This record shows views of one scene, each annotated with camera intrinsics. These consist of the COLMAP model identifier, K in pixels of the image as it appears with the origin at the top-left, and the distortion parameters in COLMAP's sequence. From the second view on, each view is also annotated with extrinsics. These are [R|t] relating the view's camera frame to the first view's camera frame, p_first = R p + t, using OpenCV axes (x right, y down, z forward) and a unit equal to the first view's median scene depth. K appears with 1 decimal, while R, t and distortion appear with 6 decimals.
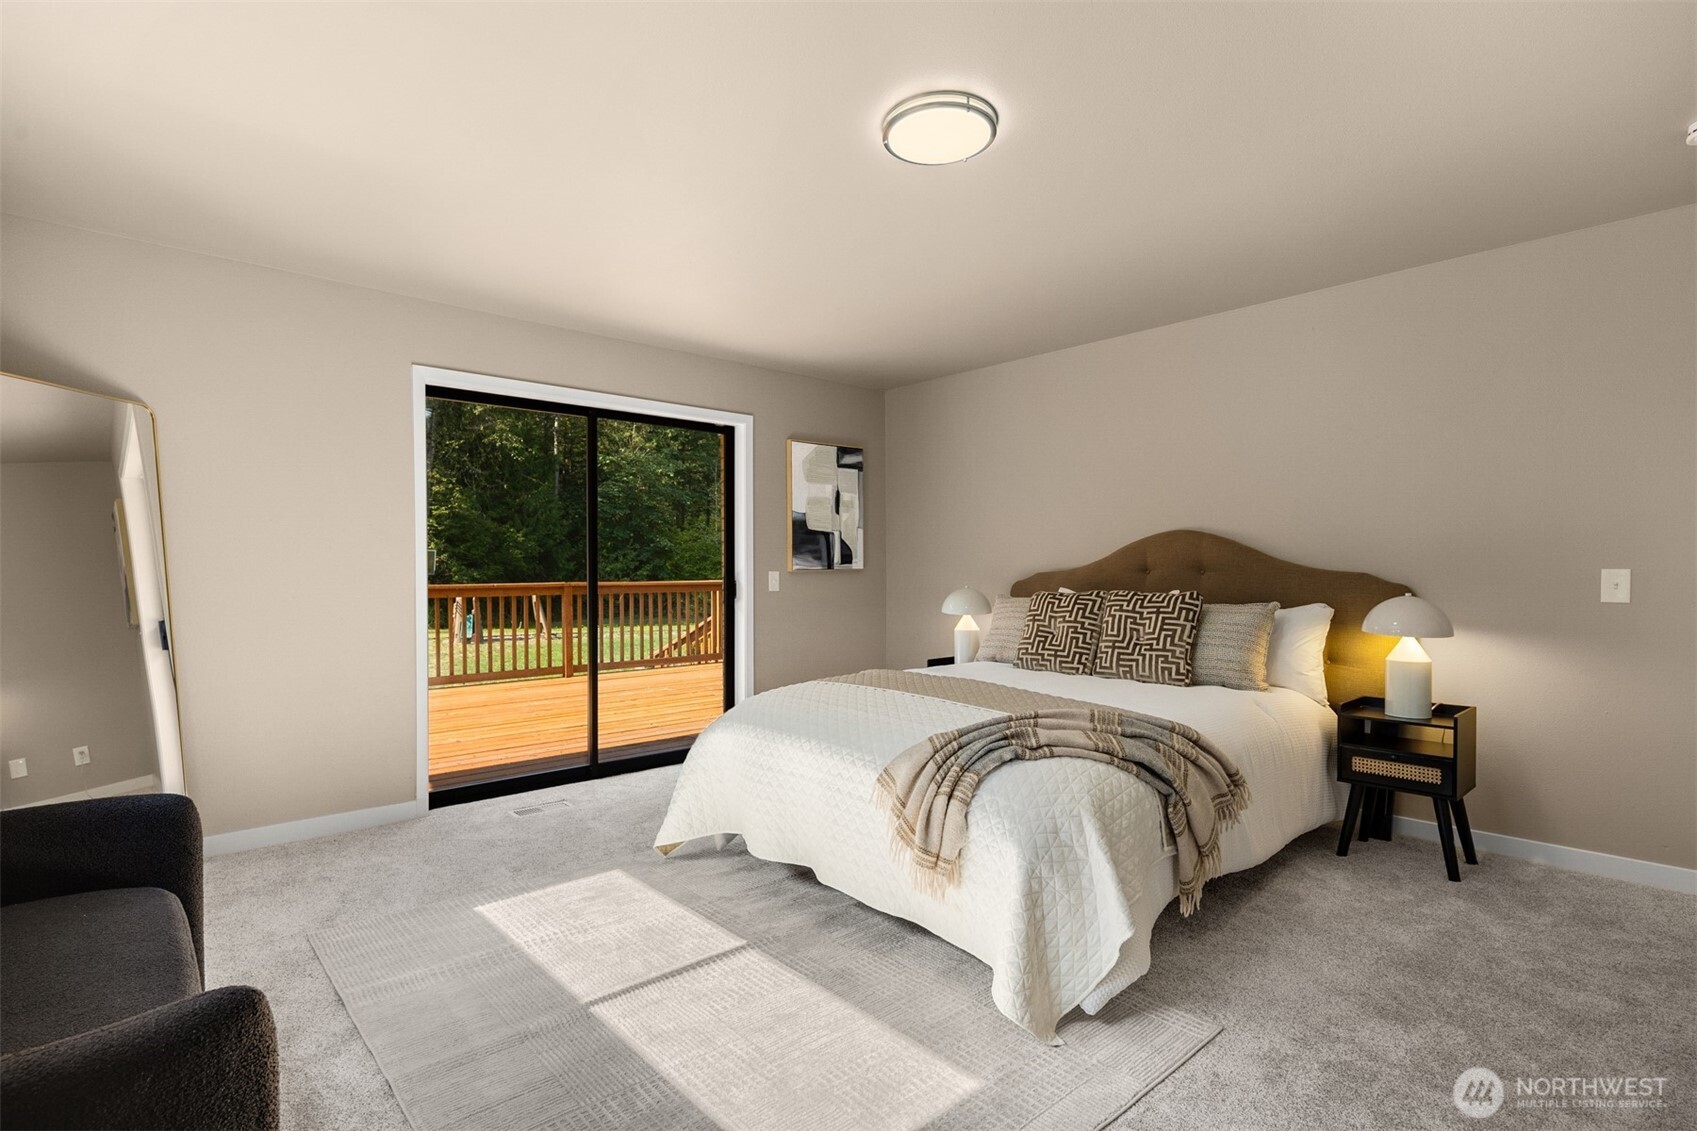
lens RADIAL K [[822.4, 0, 842.8], [0, 822.4, 566.4], [0, 0, 1]] dist [0.000861, -0.001096]
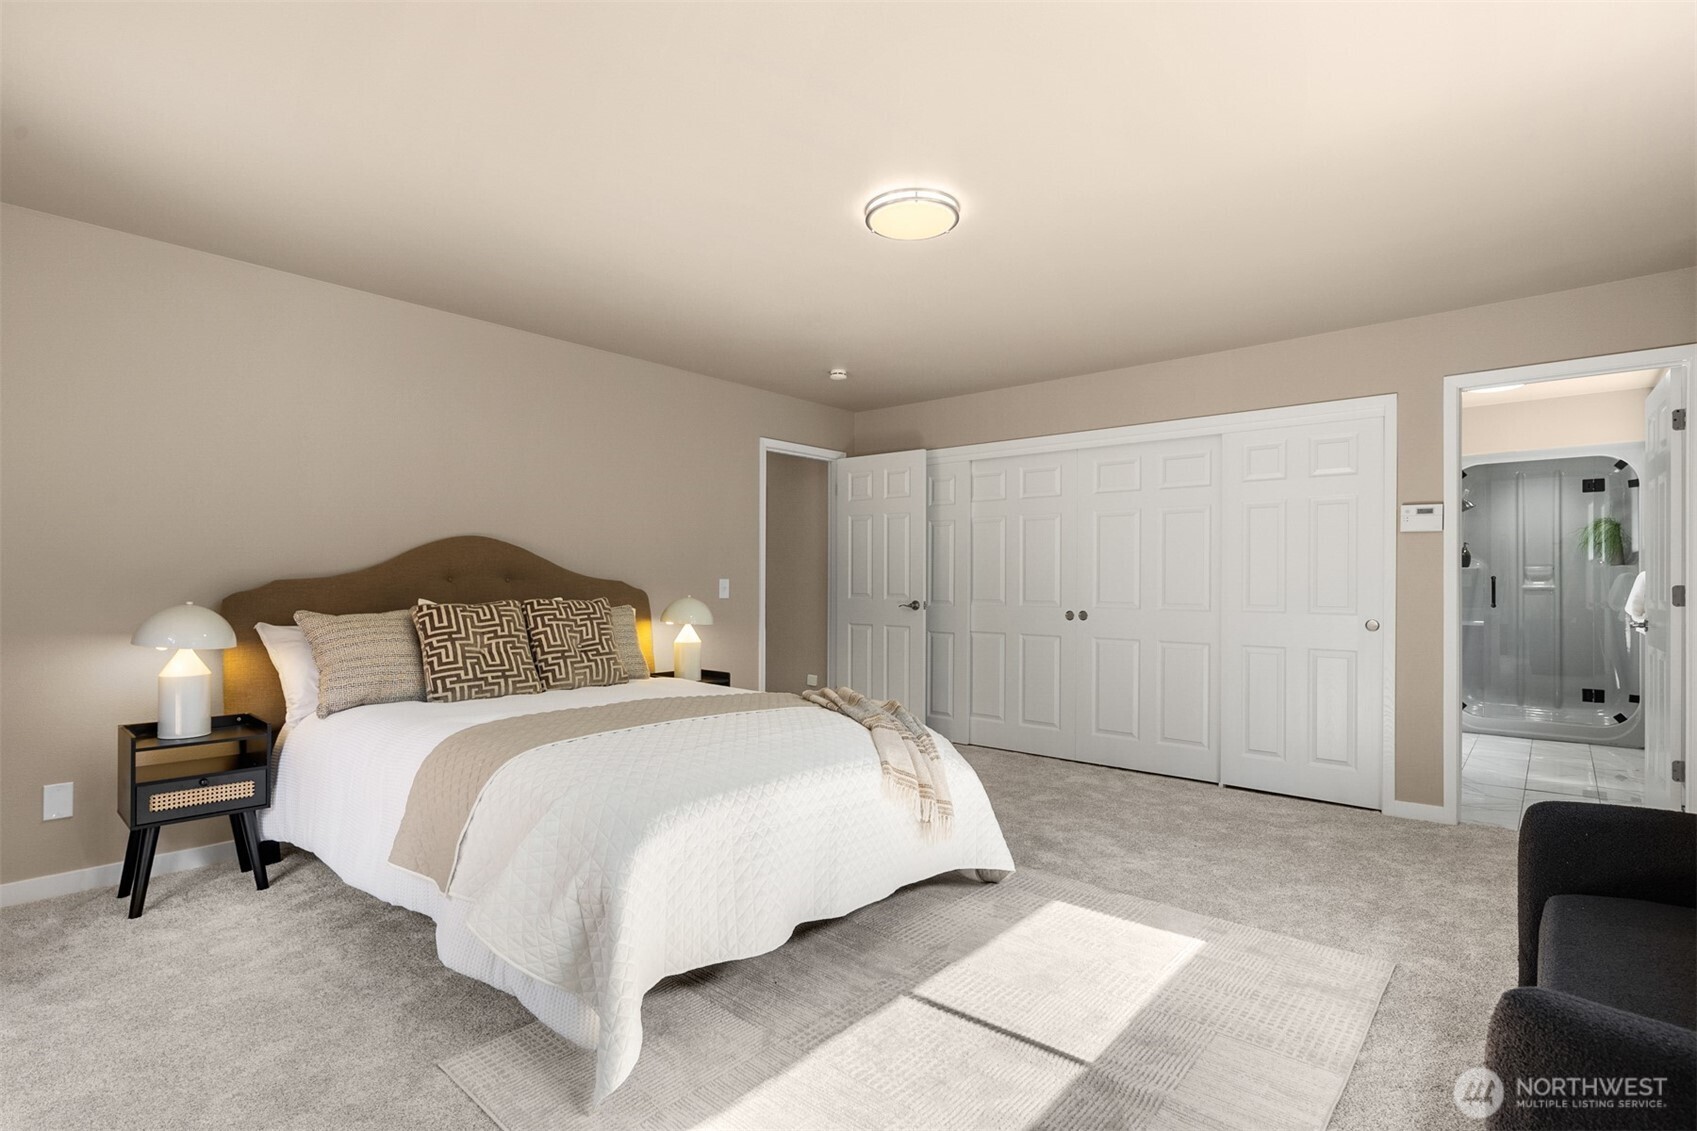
lens RADIAL K [[822.4, 0, 851.9], [0, 822.4, 567.9], [0, 0, 1]] dist [0.000861, -0.001096]
pose [[-0.150438, 0.019233, 0.988432, -0.807475], [-0.008263, 0.999751, -0.020711, 0.012078], [-0.988585, -0.011283, -0.150242, 0.965754]]
